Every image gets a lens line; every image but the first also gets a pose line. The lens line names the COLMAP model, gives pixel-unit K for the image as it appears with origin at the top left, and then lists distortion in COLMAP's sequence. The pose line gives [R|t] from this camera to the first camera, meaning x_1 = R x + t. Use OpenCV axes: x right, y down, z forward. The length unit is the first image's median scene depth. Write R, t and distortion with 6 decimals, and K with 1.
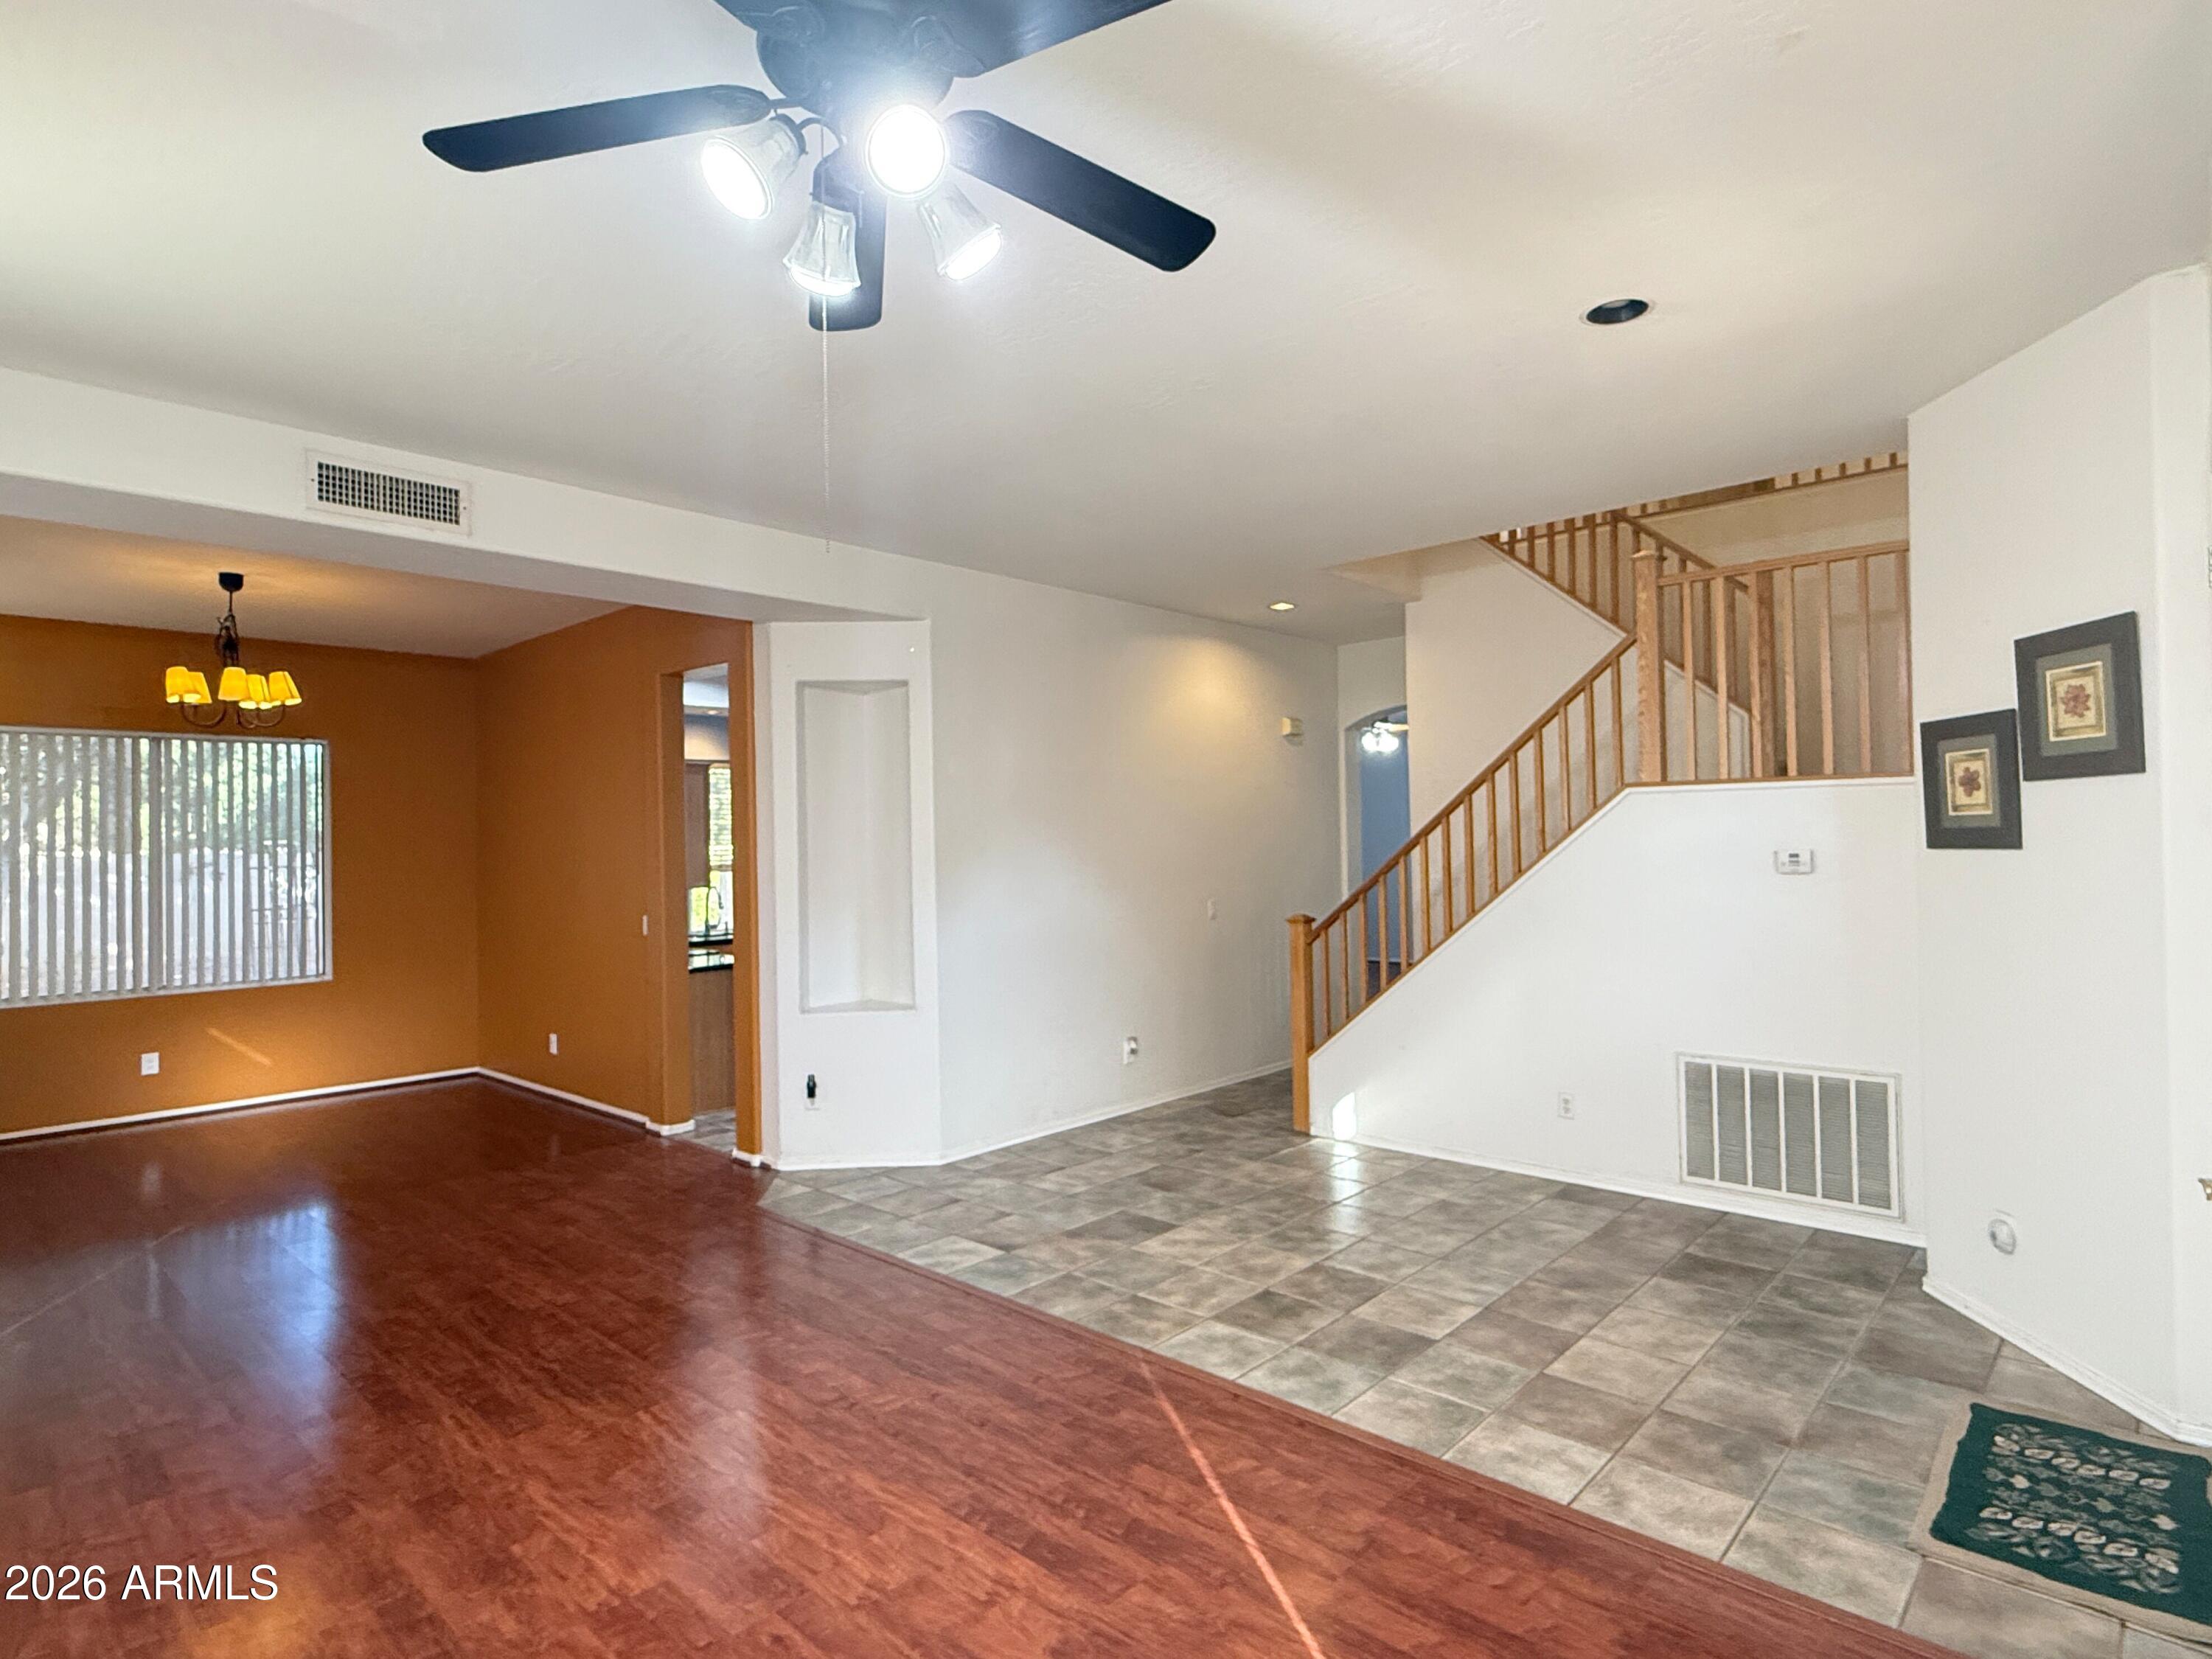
lens RADIAL K [[1156.4, 0, 1106.0], [0, 1156.4, 829.5], [0, 0, 1]] dist [-0.000104, -0.000417]
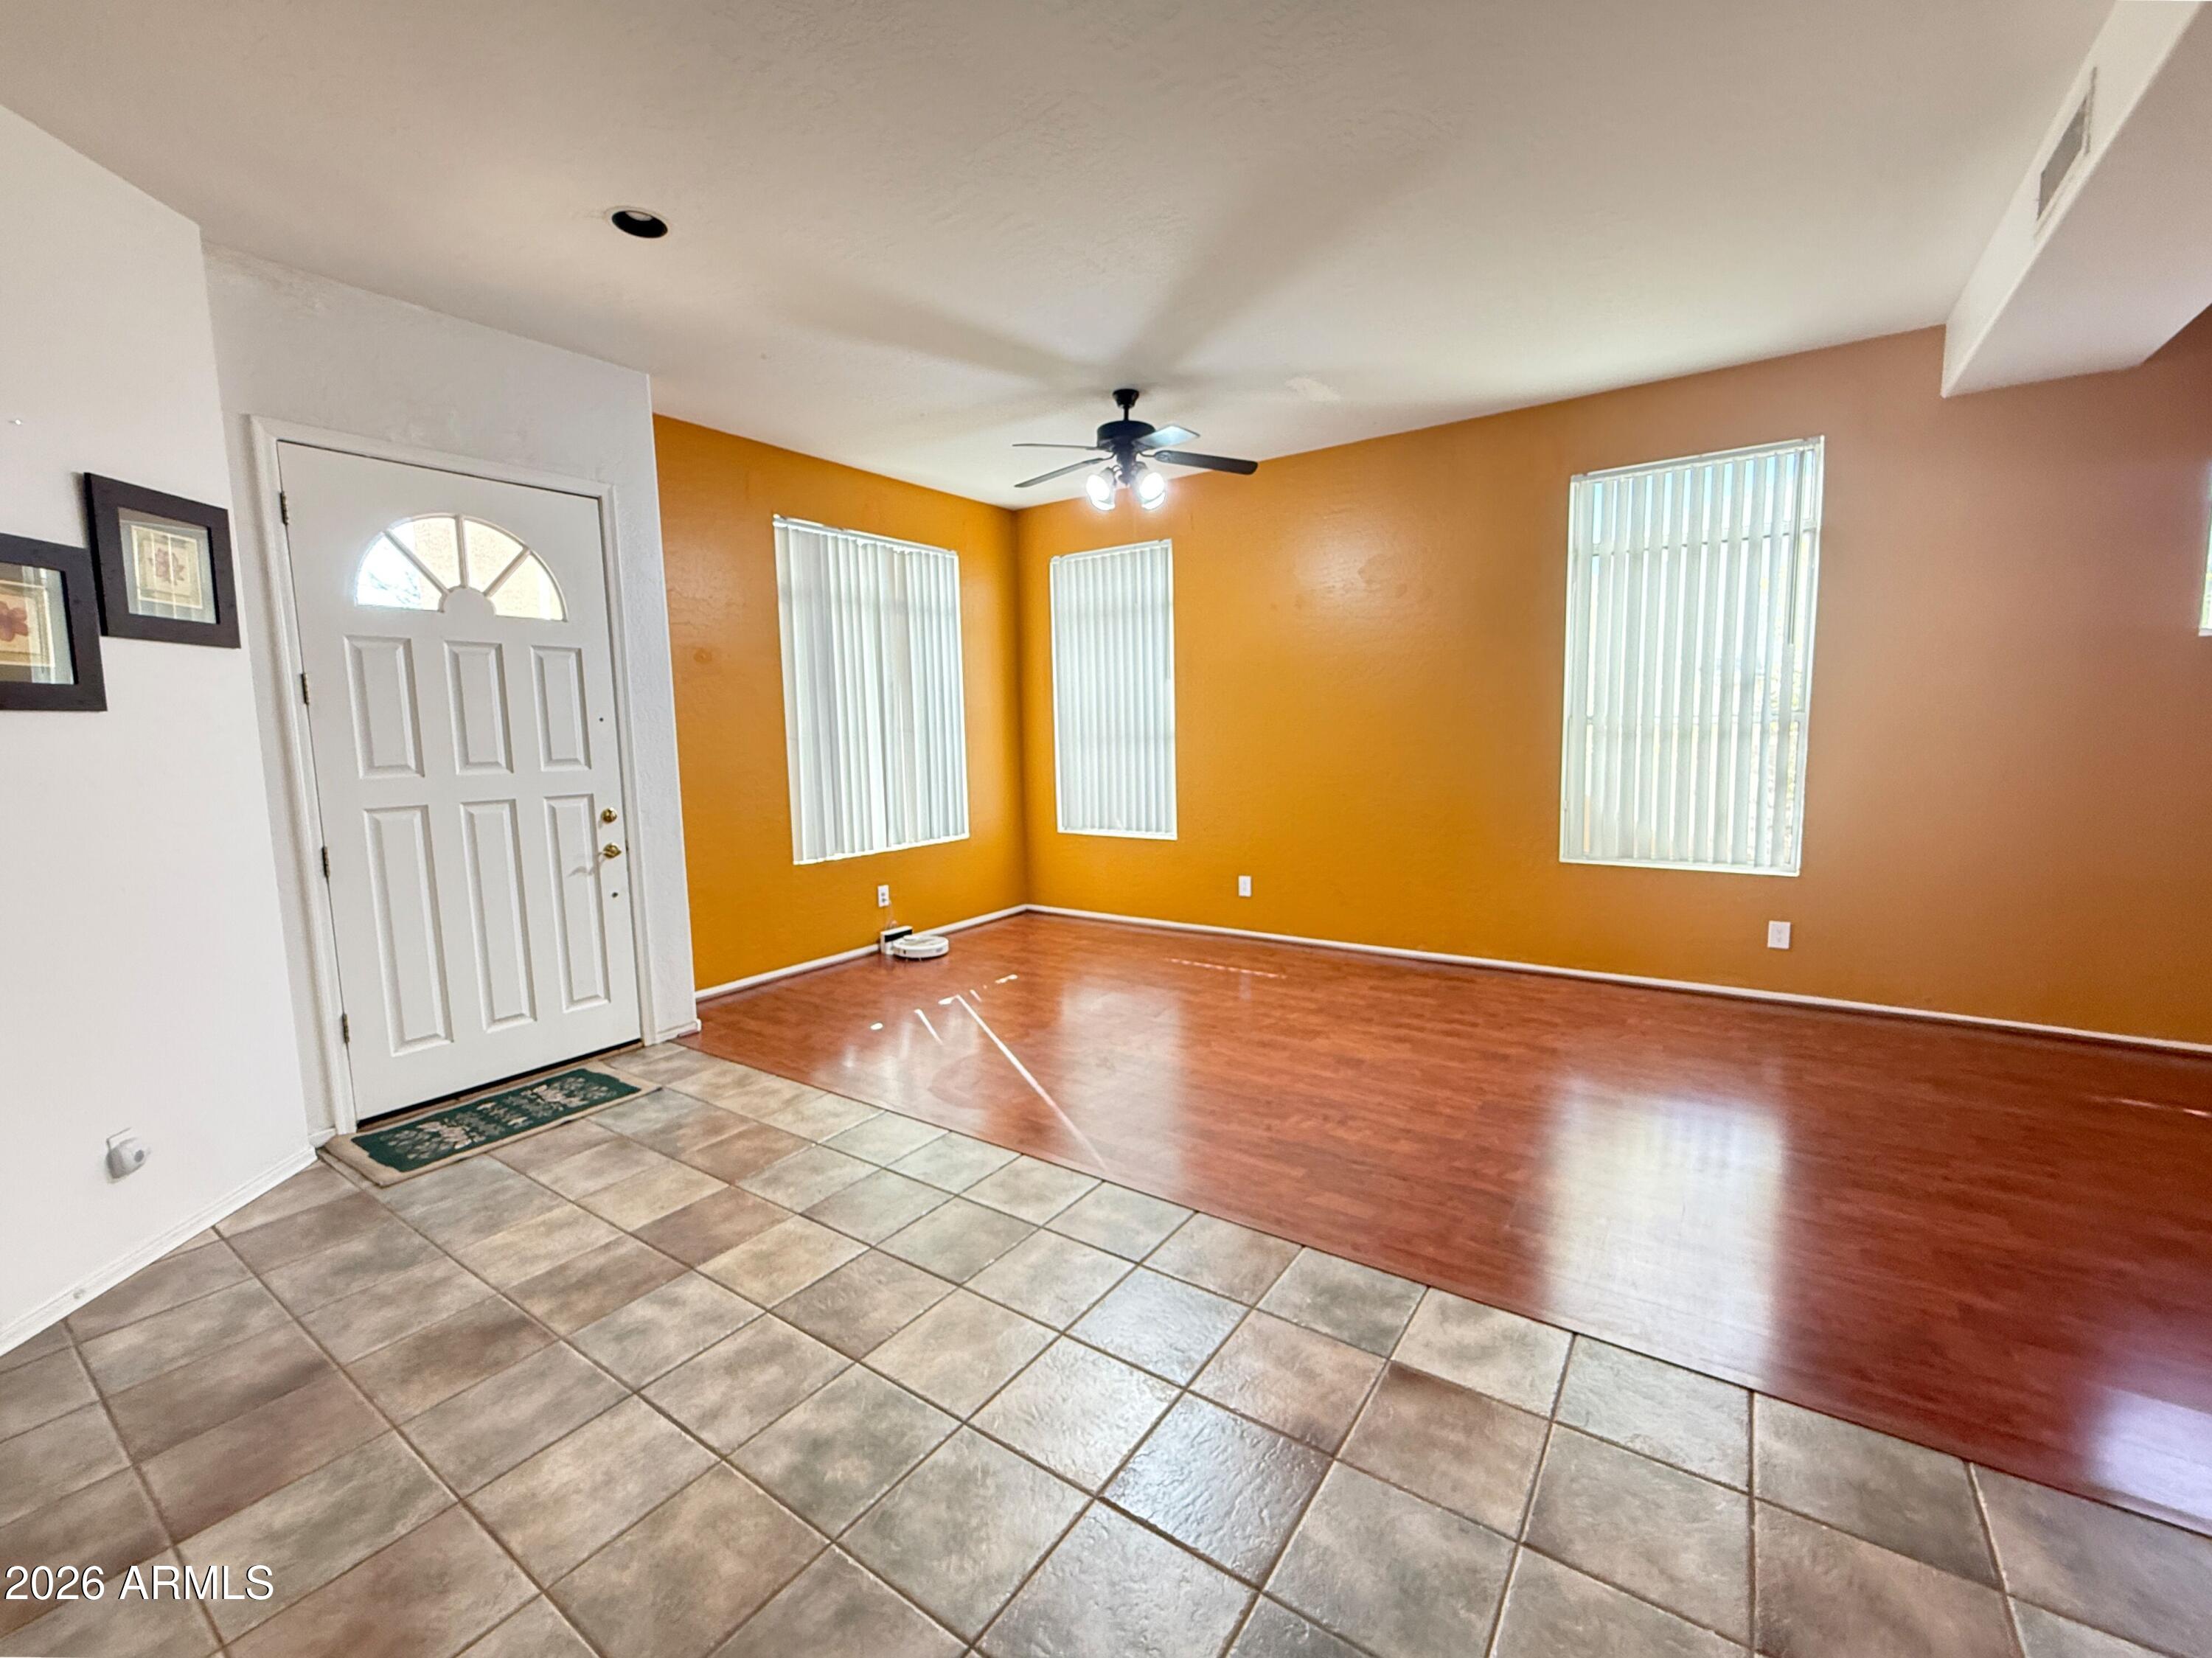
lens RADIAL K [[918.8, 0, 1106.0], [0, 918.8, 829.0], [0, 0, 1]] dist [-0.001878, -0.000324]
pose [[-0.988249, 0.058427, -0.141245, 0.114679], [0.043667, 0.993468, 0.105424, 0.057519], [0.146482, 0.098018, -0.984345, 1.571990]]
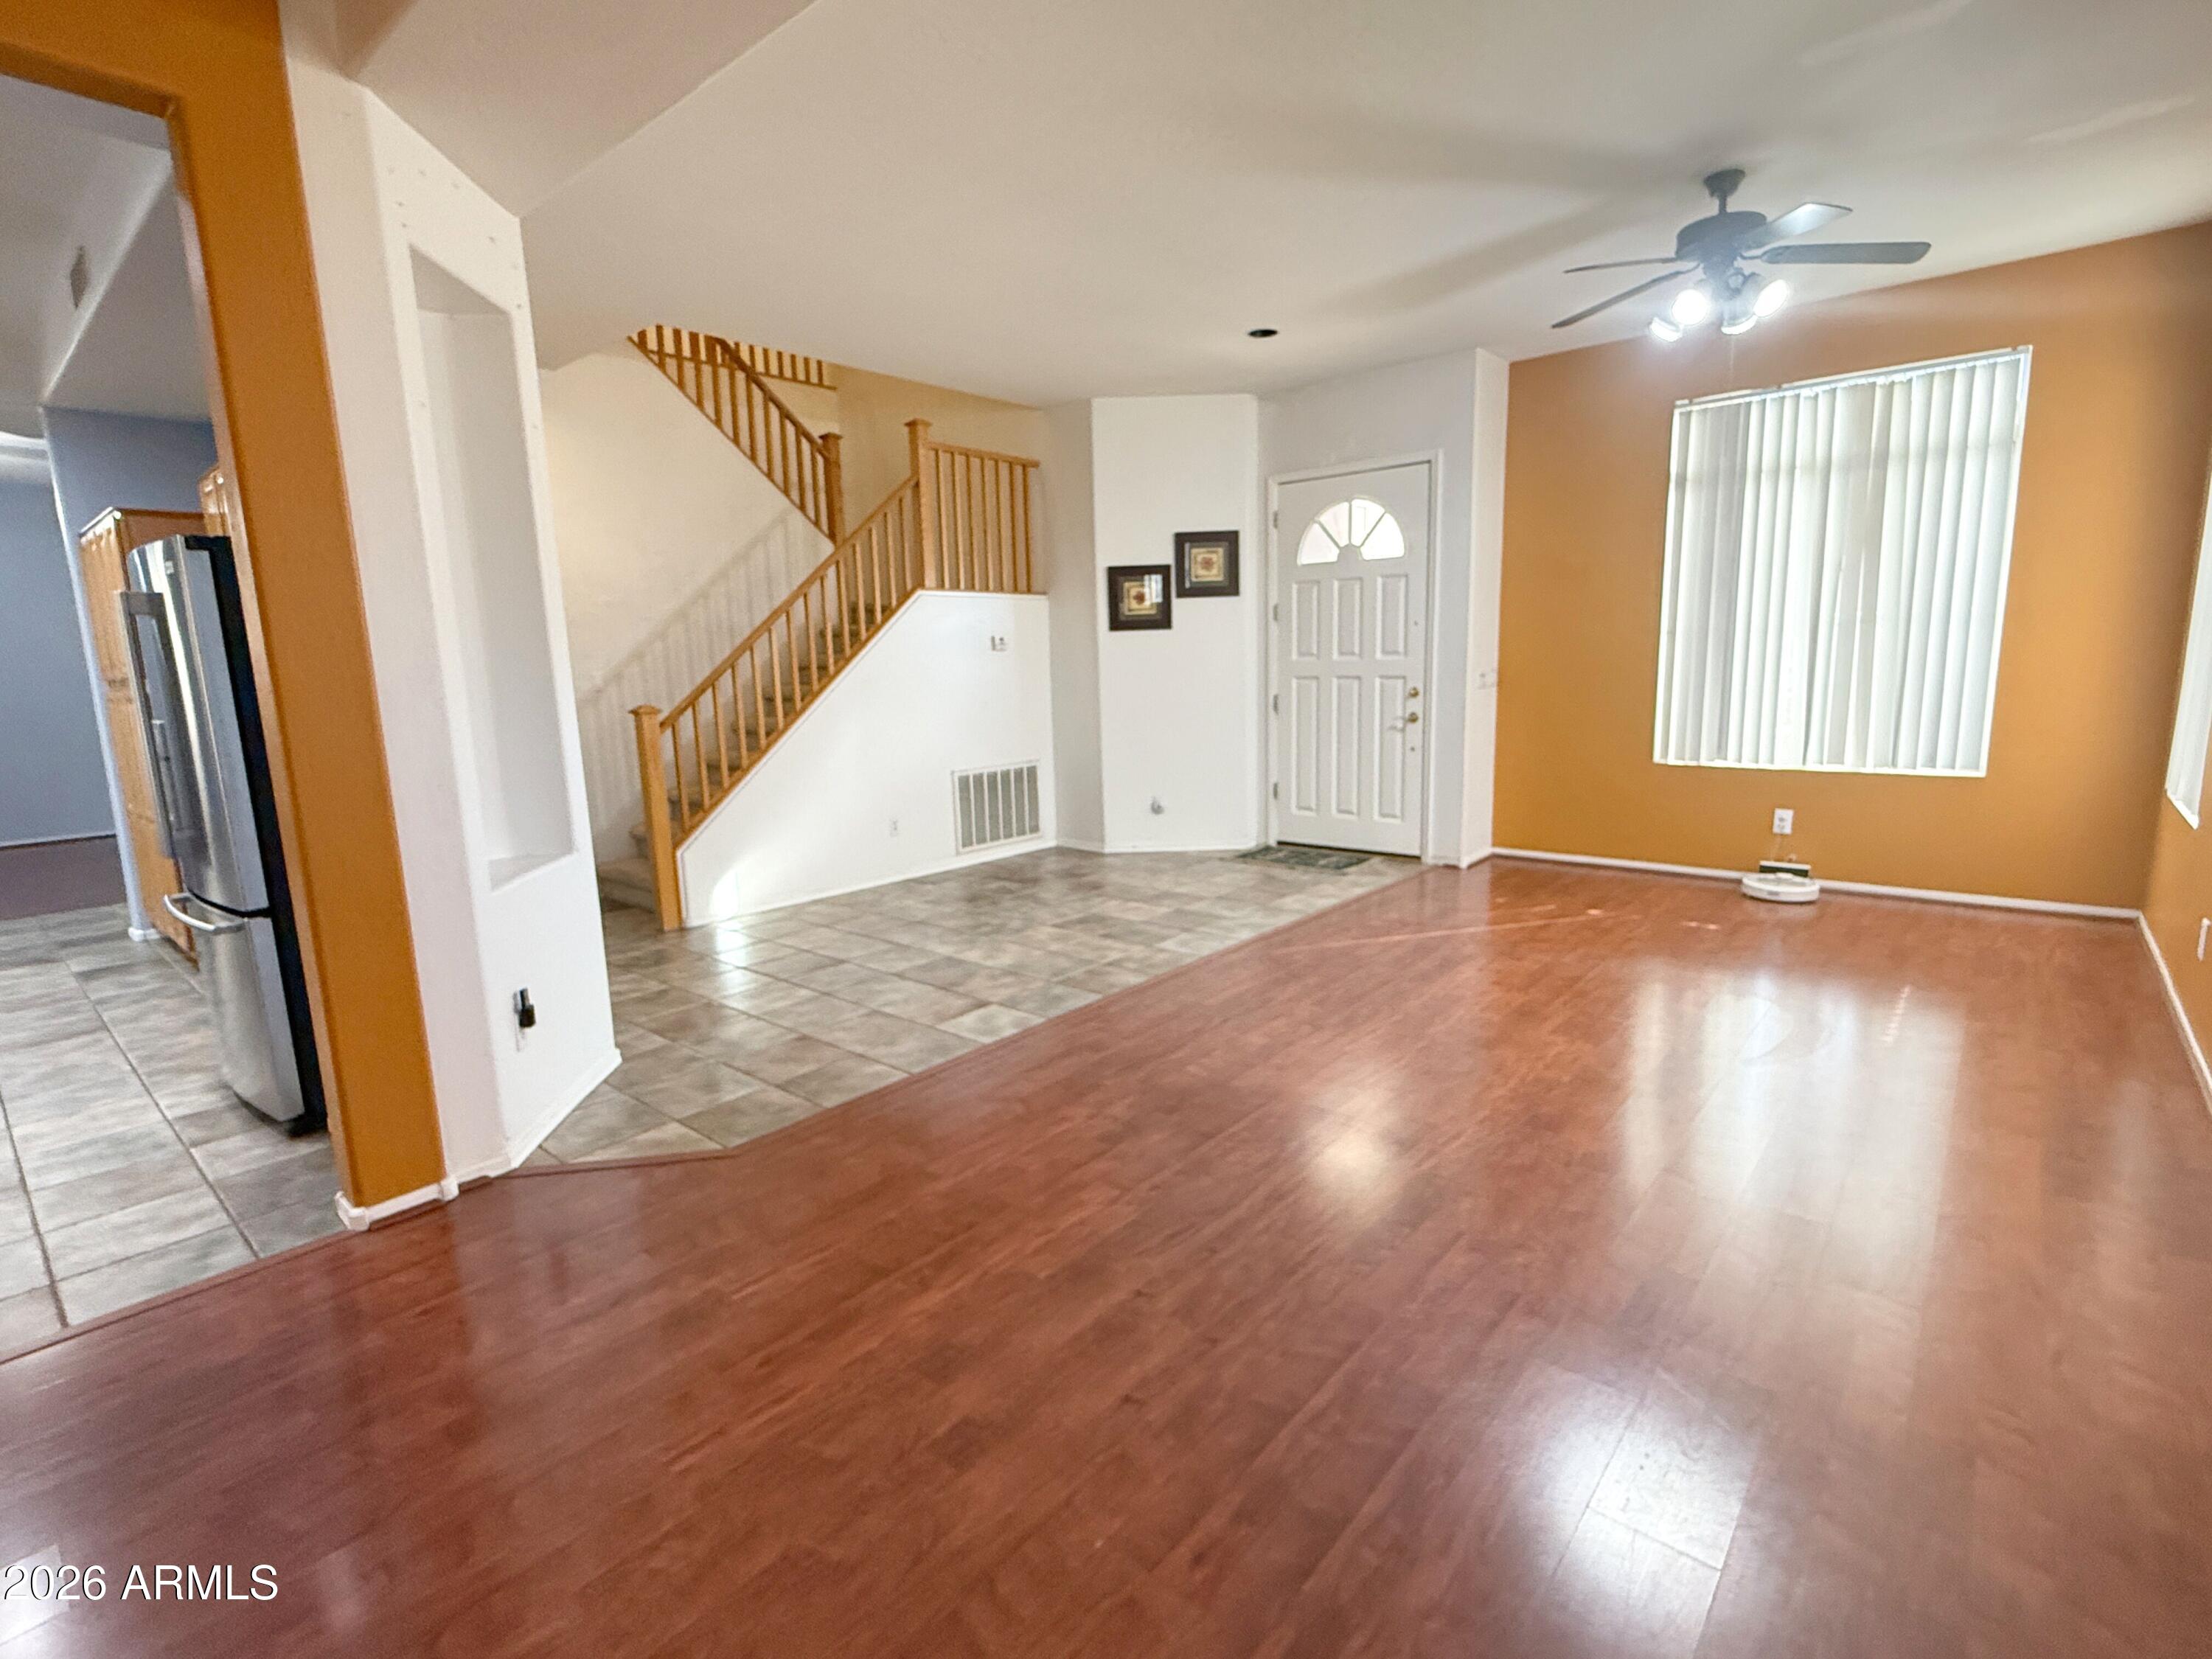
lens RADIAL K [[1061.0, 0, 1106.0], [0, 1061.0, 829.5], [0, 0, 1]] dist [-0.000485, -0.000097]
pose [[-0.037246, -0.140313, 0.989406, -1.115273], [0.020648, 0.989774, 0.141142, 0.093919], [-0.999093, 0.025687, -0.033968, 1.043348]]
